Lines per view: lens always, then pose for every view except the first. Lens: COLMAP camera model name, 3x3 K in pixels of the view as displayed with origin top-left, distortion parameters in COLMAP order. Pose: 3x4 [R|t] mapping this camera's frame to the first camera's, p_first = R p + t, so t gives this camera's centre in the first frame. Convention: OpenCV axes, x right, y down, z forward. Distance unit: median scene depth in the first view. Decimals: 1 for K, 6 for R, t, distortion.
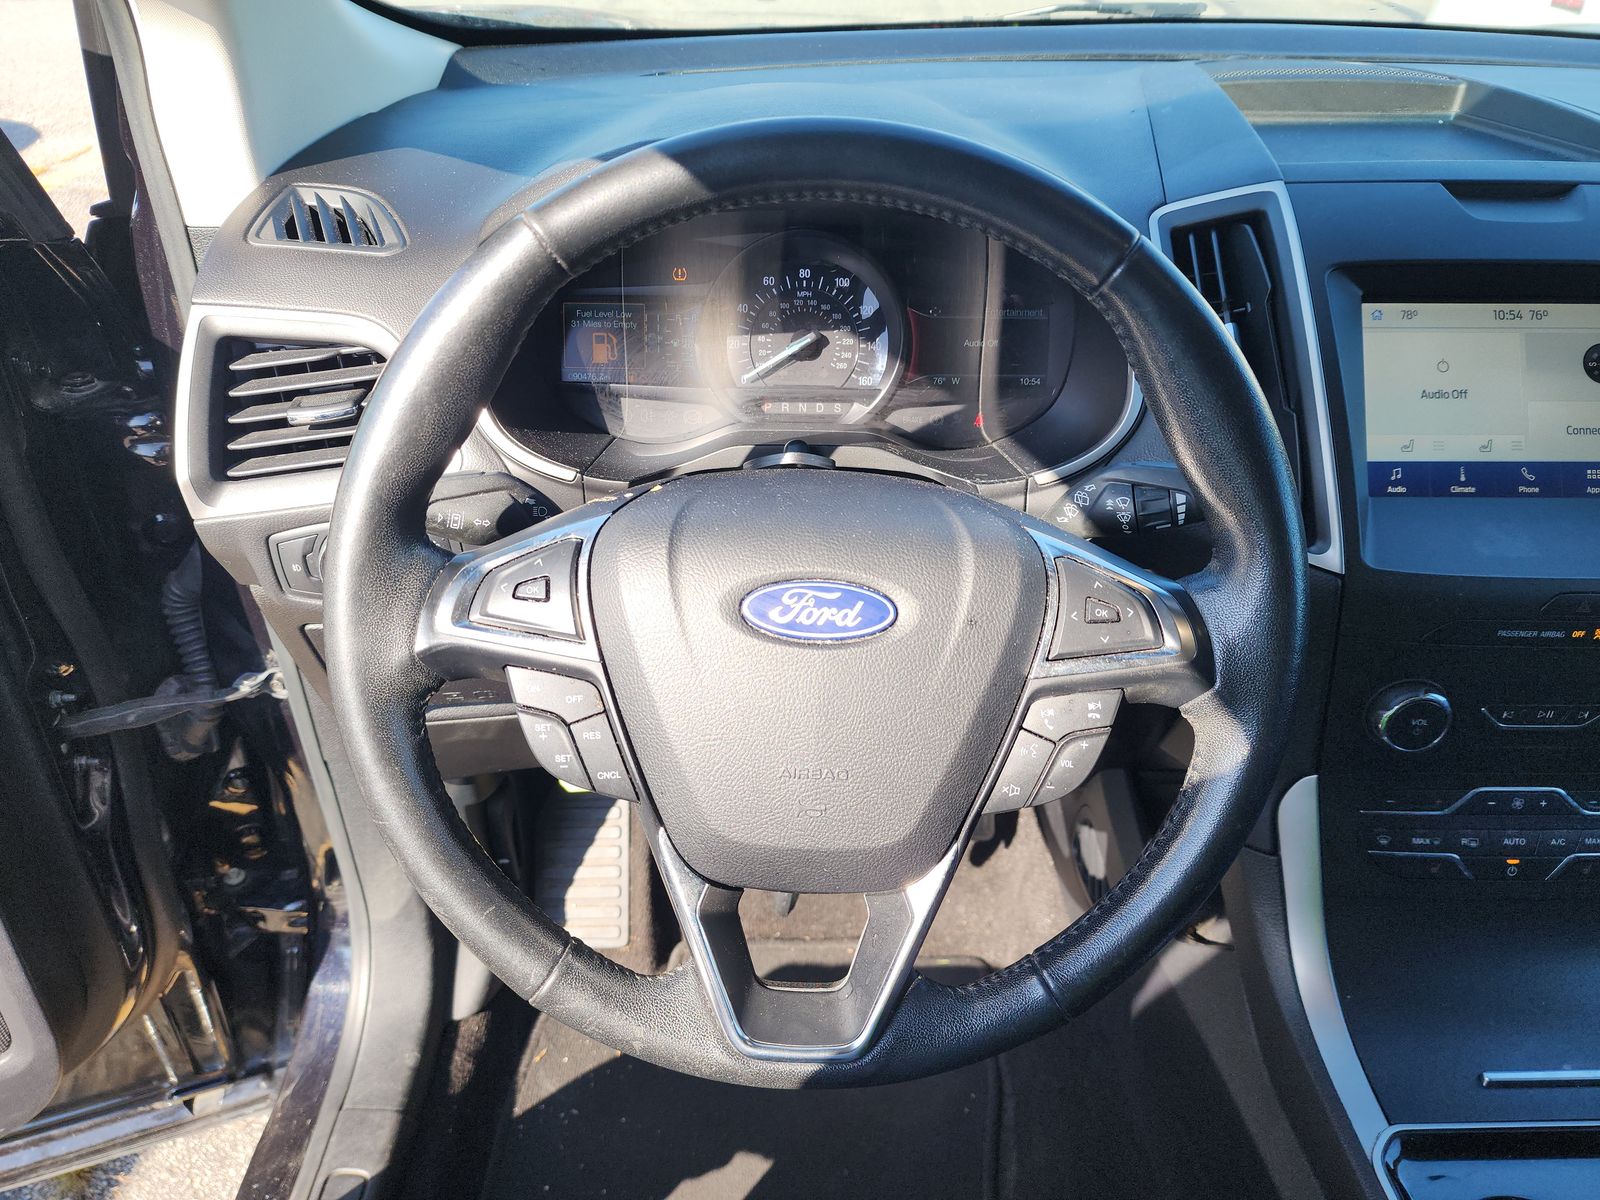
lens RADIAL K [[1087.7, 0, 791.2], [0, 1087.7, 602.8], [0, 0, 1]] dist [0.042897, -0.046506]
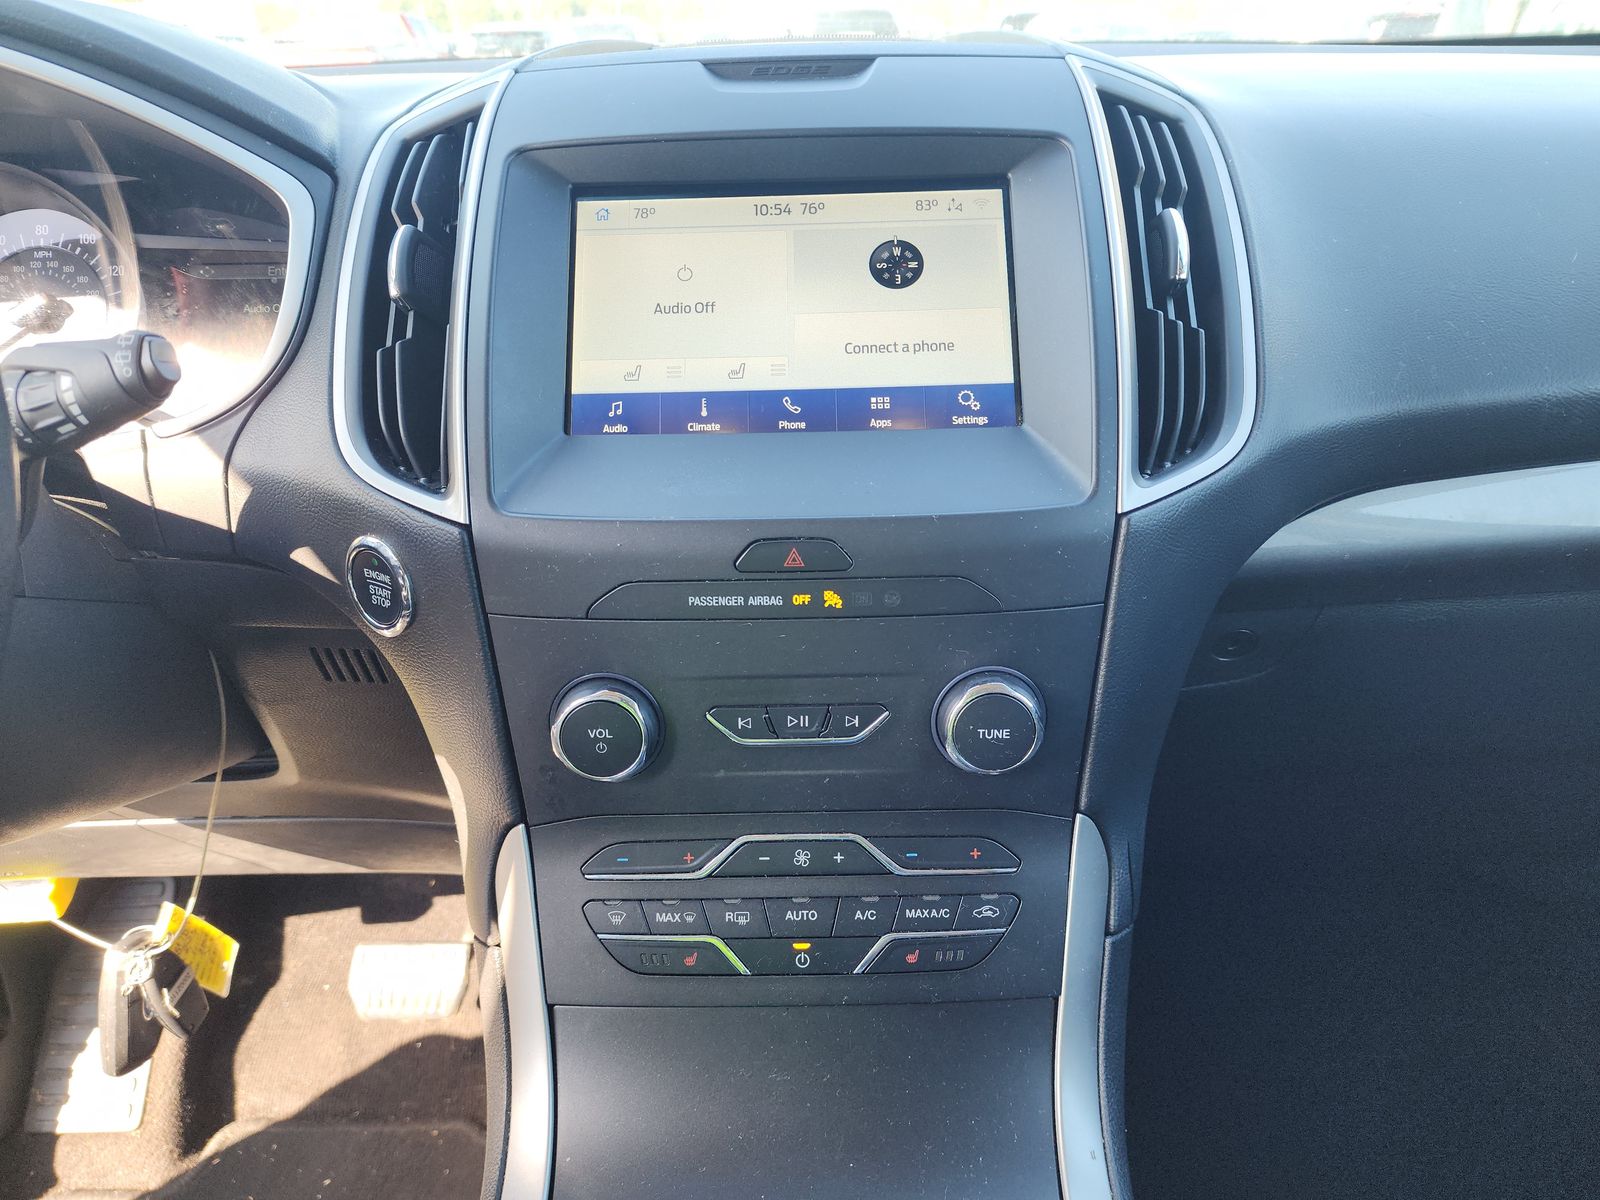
lens RADIAL K [[1075.2, 0, 800.0], [0, 1075.2, 600.0], [0, 0, 1]] dist [0.095714, -0.099328]
pose [[0.999406, -0.023858, -0.024859, 0.686965], [0.019538, 0.986688, -0.161446, 0.132221], [0.028380, 0.160864, 0.986568, 0.293025]]
